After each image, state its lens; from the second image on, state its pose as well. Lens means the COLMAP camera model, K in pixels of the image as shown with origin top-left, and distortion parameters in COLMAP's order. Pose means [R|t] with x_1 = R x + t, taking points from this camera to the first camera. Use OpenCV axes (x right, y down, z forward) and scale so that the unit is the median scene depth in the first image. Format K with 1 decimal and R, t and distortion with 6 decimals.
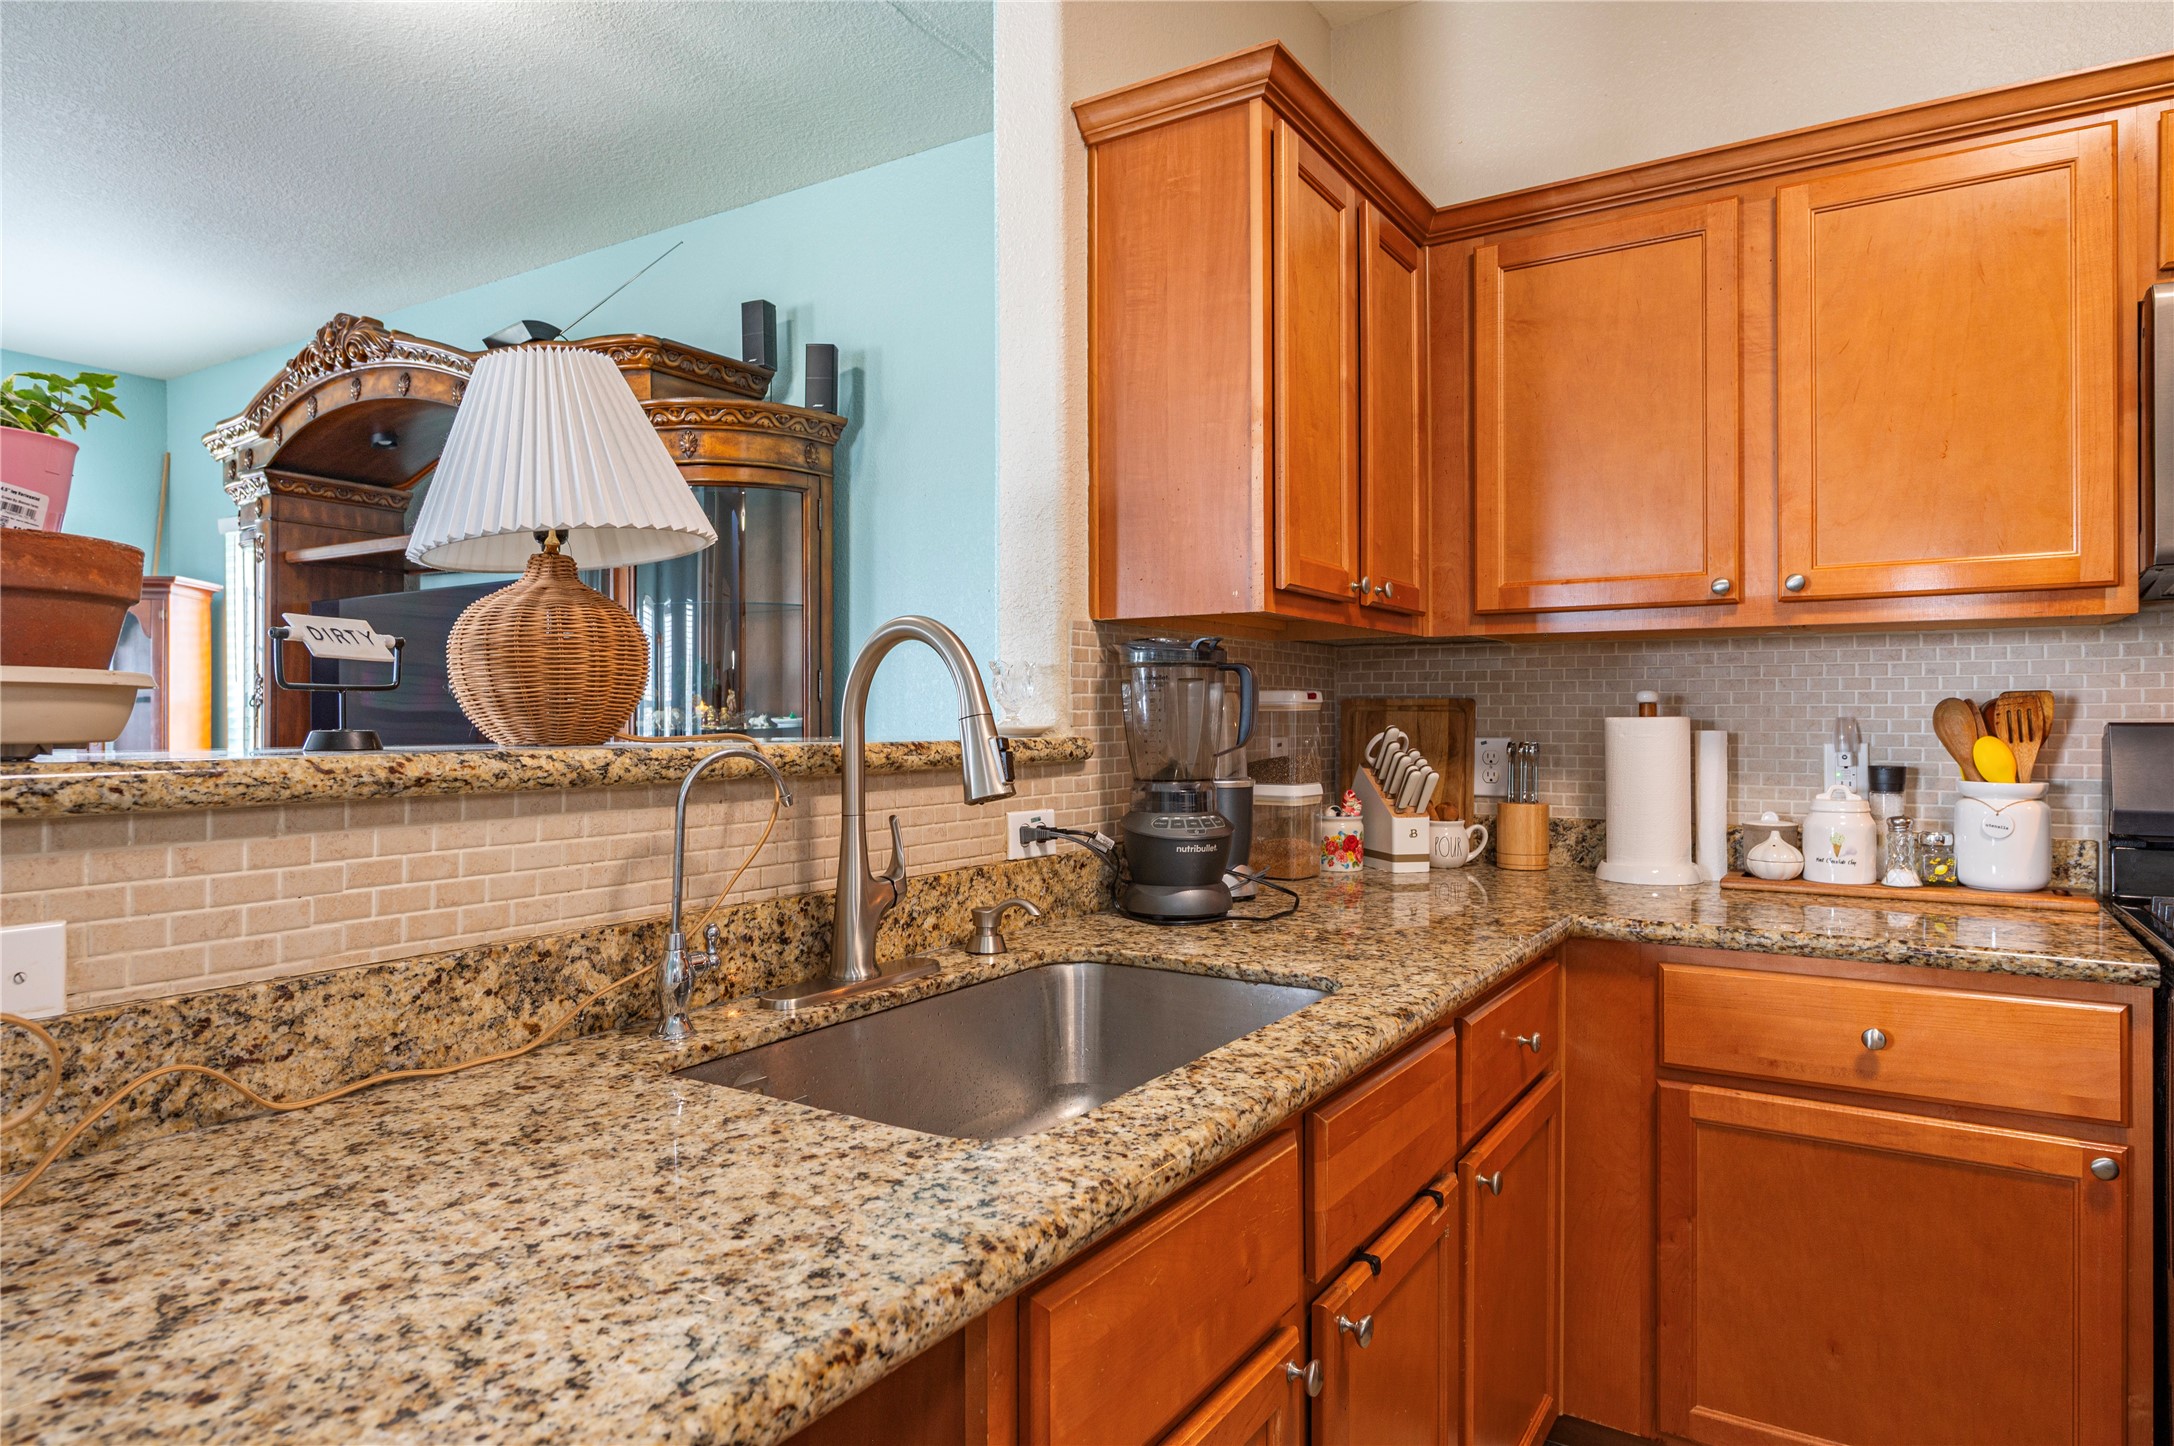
lens RADIAL K [[1292.7, 0, 1091.2], [0, 1292.7, 715.5], [0, 0, 1]] dist [0.003683, -0.001692]
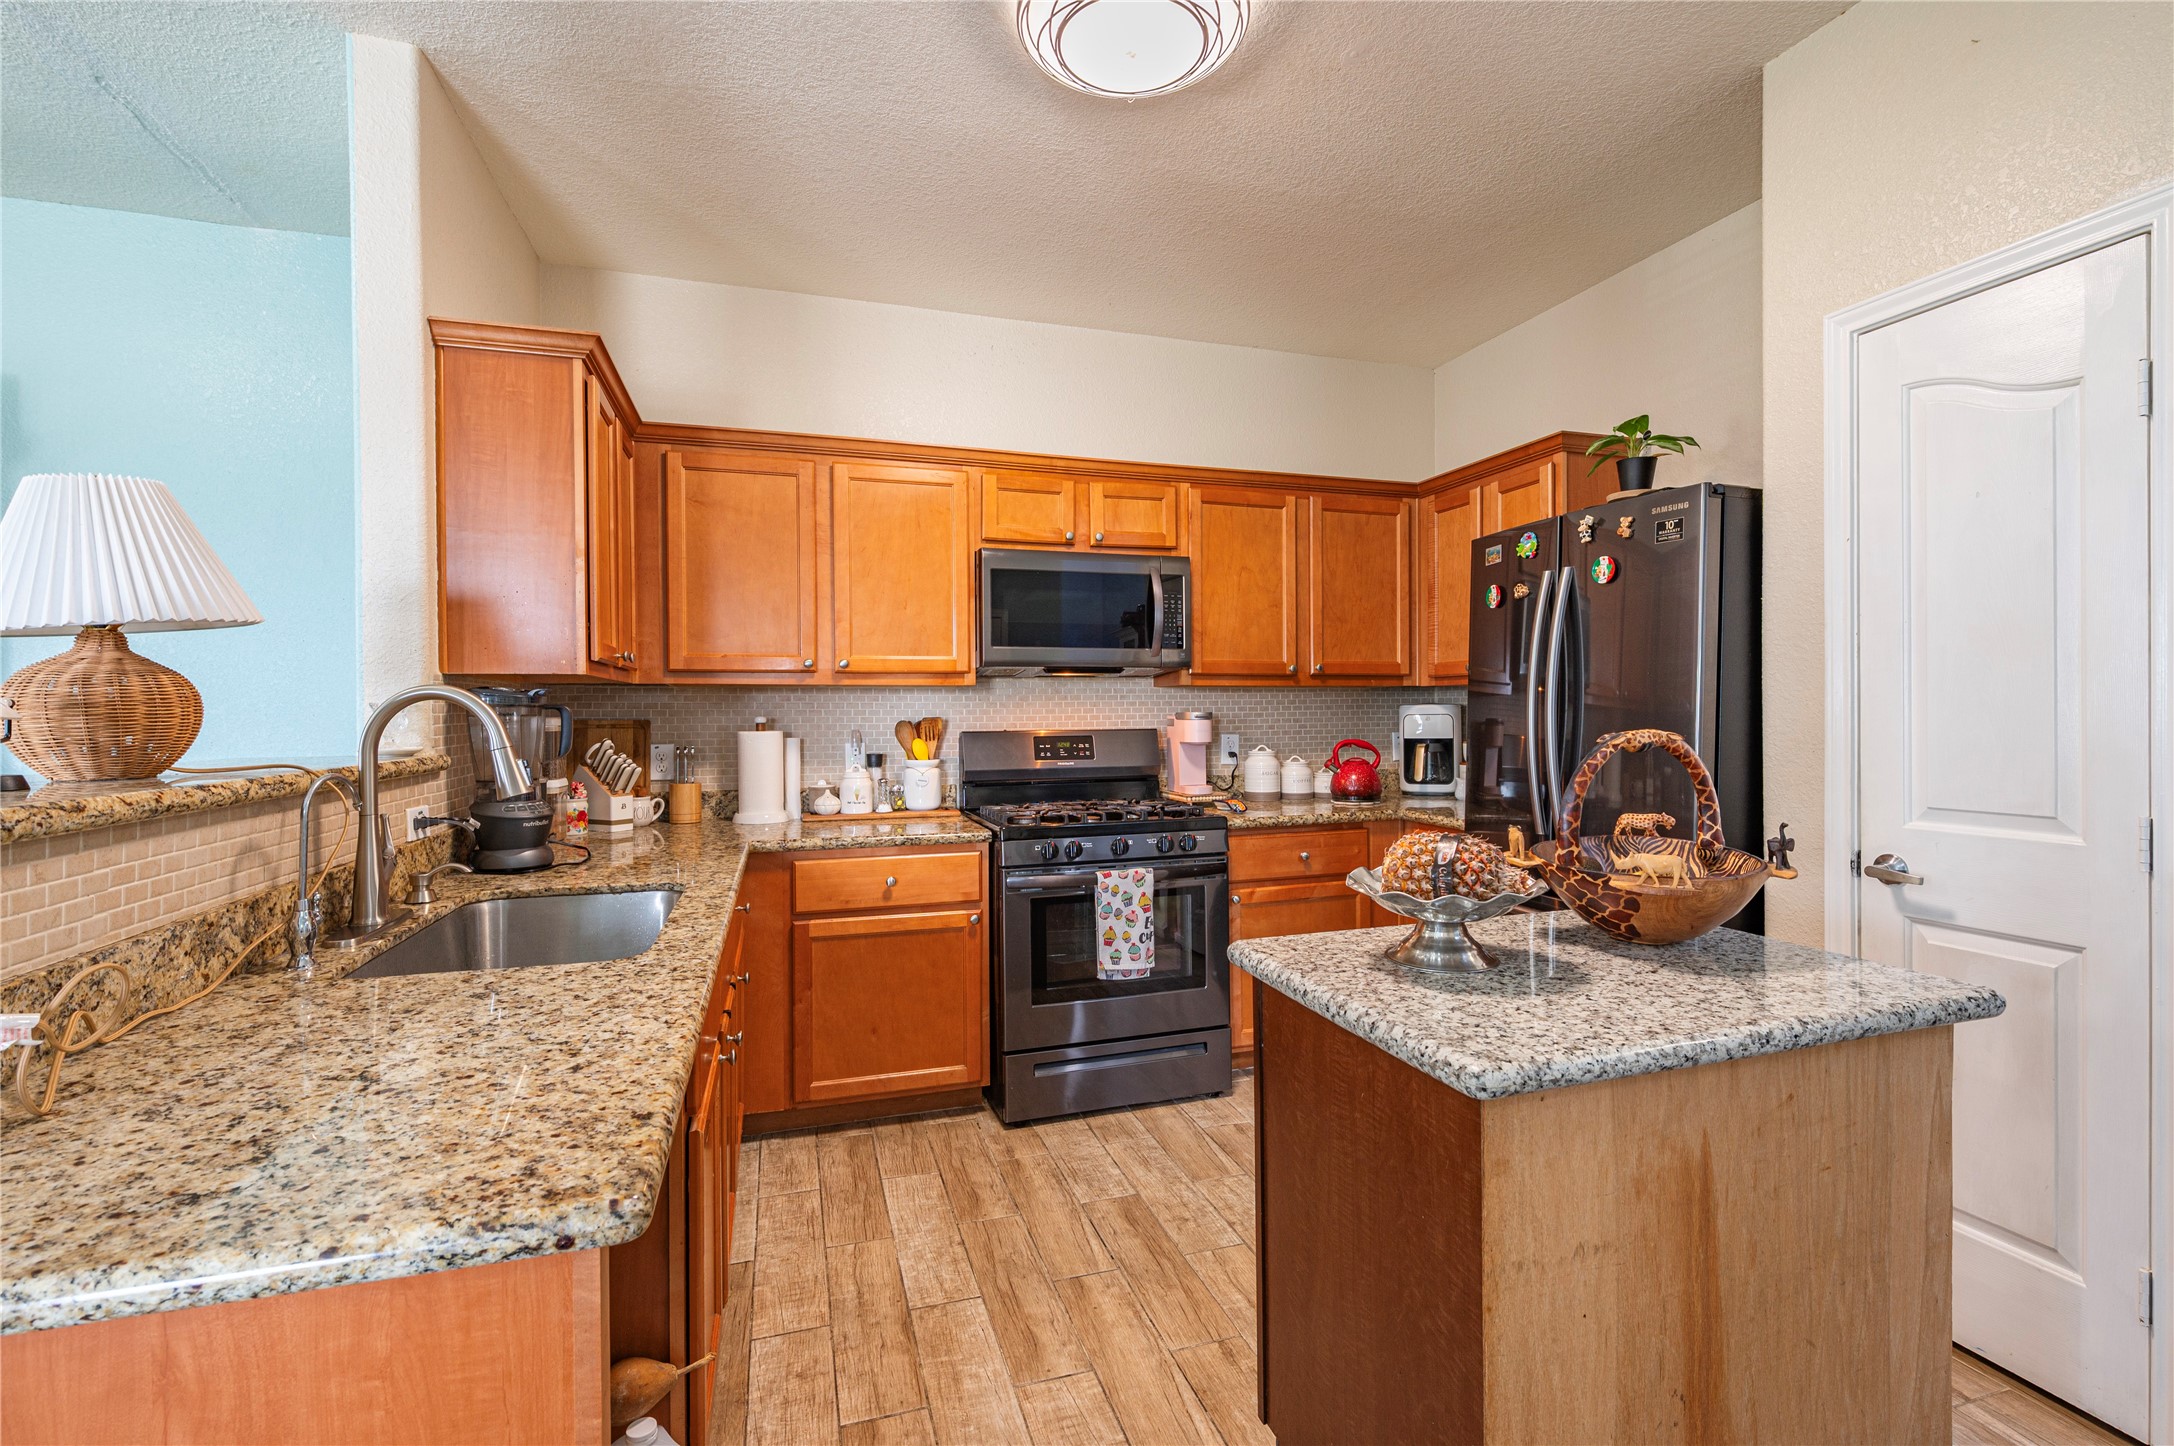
lens RADIAL K [[967.9, 0, 1088.6], [0, 967.9, 718.5], [0, 0, 1]] dist [-0.003213, -0.000787]
pose [[0.644532, -0.007738, 0.764538, -0.383707], [0.004570, 0.999970, 0.006268, -0.028694], [-0.764564, -0.000546, 0.644548, -0.270100]]
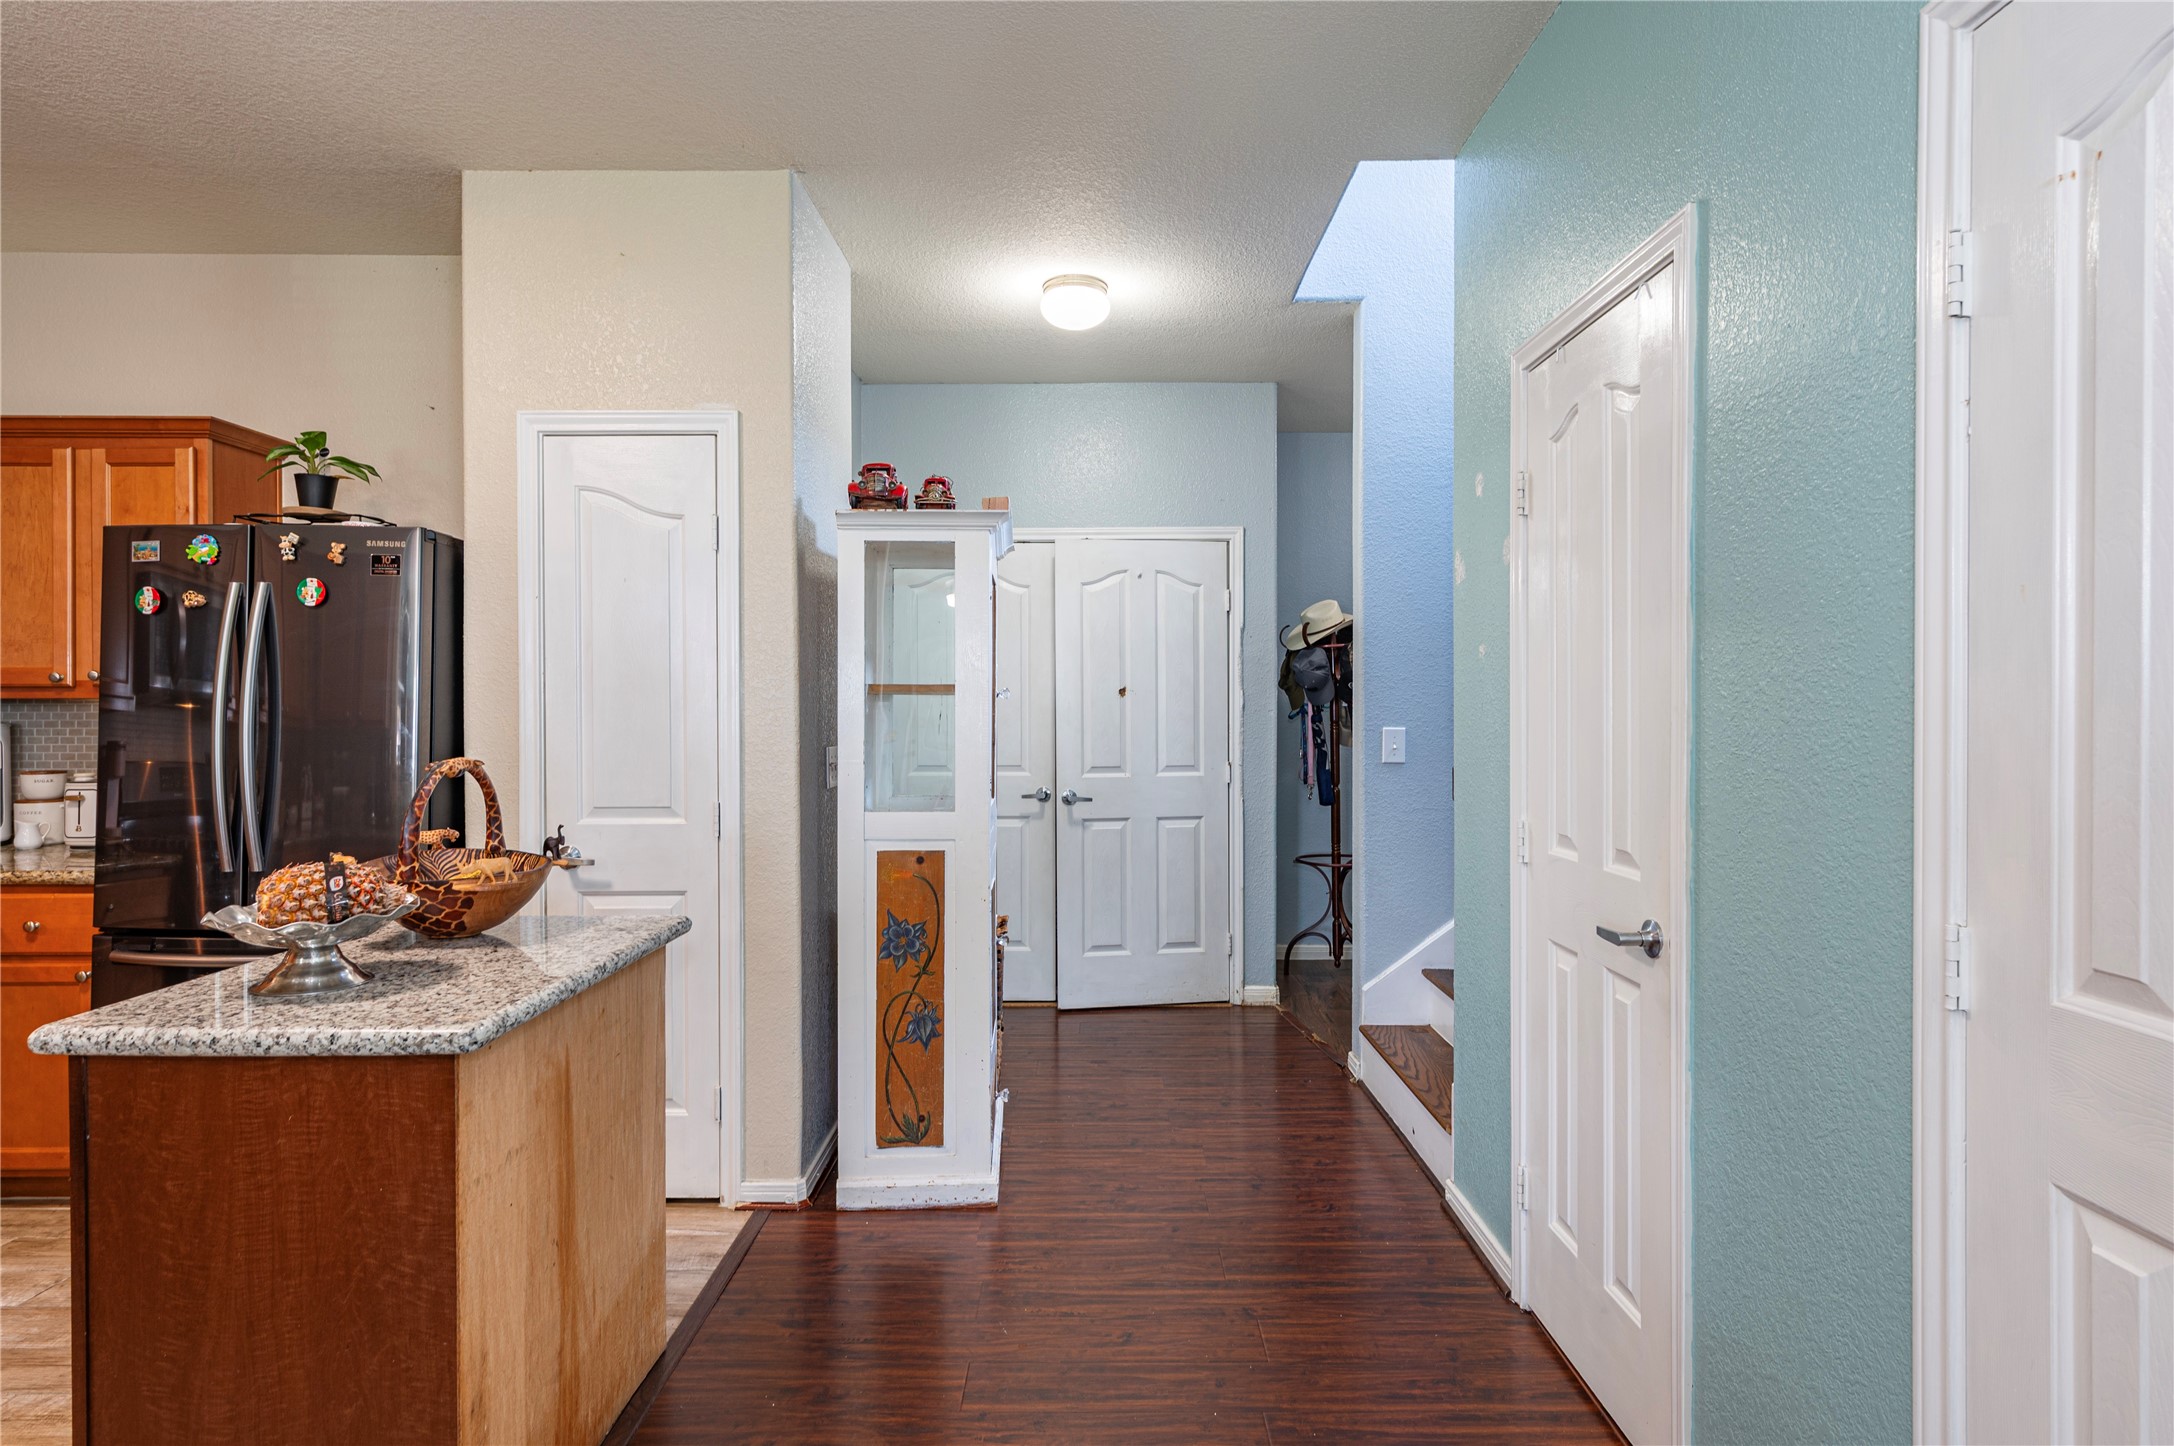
lens RADIAL K [[1130.1, 0, 1095.0], [0, 1130.1, 718.6], [0, 0, 1]] dist [0.005429, 0.002786]
pose [[-0.533351, -0.003687, 0.845886, -0.751898], [0.001160, 0.999986, 0.005091, -0.055845], [-0.845893, 0.003697, -0.533340, -0.043772]]
